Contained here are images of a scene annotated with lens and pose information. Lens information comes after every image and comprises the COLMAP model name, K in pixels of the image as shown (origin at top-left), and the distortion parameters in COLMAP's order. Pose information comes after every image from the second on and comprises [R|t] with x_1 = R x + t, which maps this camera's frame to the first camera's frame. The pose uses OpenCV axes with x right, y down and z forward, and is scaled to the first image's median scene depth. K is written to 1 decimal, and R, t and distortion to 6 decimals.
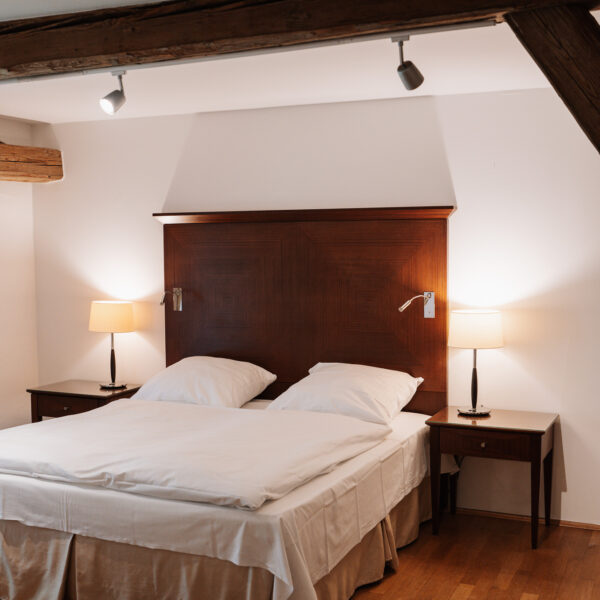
lens RADIAL K [[851.1, 0, 300.0], [0, 851.1, 300.0], [0, 0, 1]] dist [-0.021649, 0.015025]
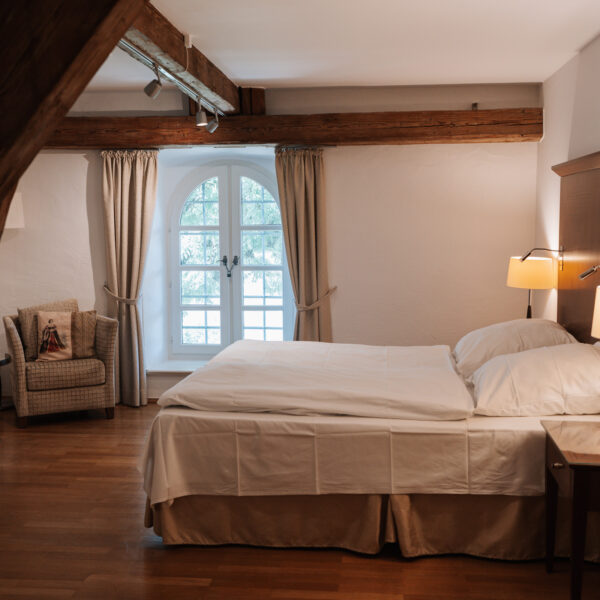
lens RADIAL K [[831.6, 0, 300.0], [0, 831.6, 300.0], [0, 0, 1]] dist [-0.012411, 0.007484]
pose [[0.320516, 0.099682, -0.941983, 0.636703], [-0.064646, 0.994431, 0.083236, -0.012193], [0.945034, 0.034217, 0.325175, 0.444501]]
